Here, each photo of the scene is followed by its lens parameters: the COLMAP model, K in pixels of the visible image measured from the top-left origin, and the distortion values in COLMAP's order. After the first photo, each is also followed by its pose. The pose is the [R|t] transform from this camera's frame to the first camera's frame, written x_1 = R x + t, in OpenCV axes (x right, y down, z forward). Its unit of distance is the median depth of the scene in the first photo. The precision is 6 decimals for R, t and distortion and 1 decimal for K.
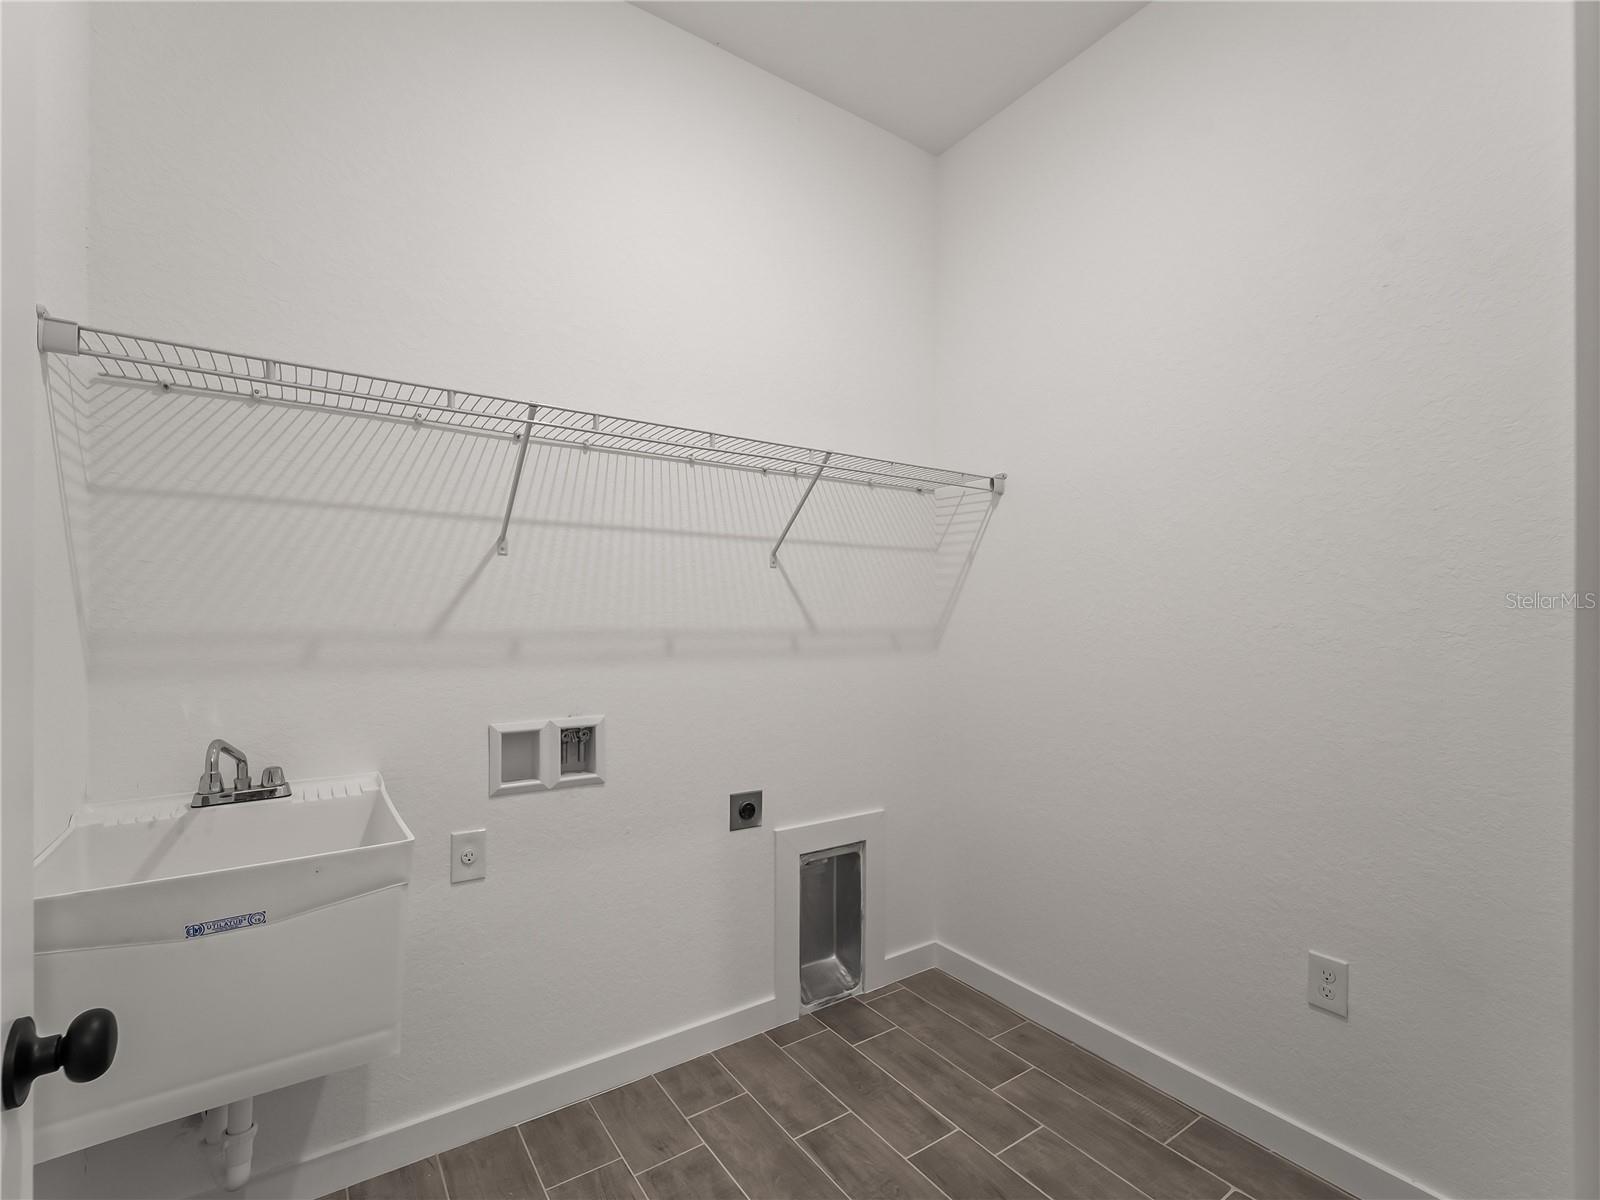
lens RADIAL K [[732.4, 0, 809.0], [0, 732.4, 610.4], [0, 0, 1]] dist [-0.002038, 0.000140]
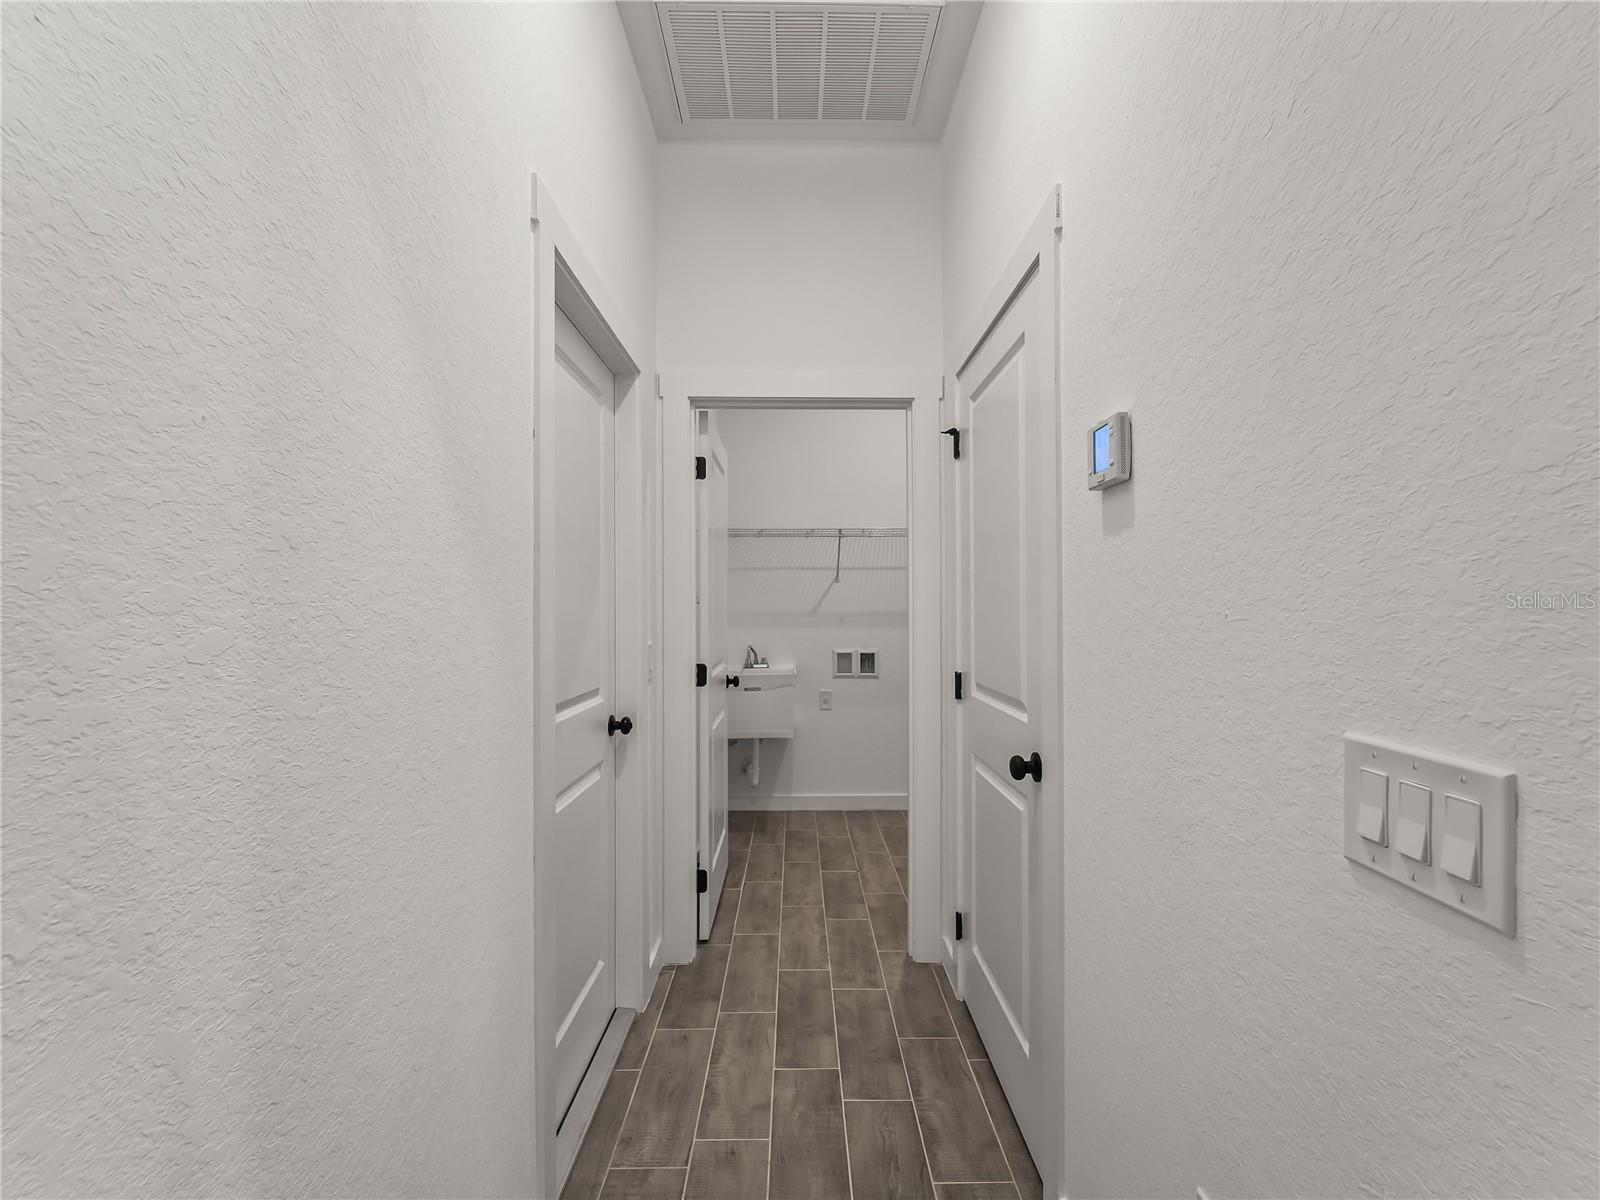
lens RADIAL K [[732.4, 0, 799.8], [0, 732.4, 605.4], [0, 0, 1]] dist [-0.002038, 0.000140]
pose [[0.825348, -0.004409, -0.564607, 0.902516], [0.004772, 0.999988, -0.000833, 0.004836], [0.564604, -0.002007, 0.825360, -1.160418]]
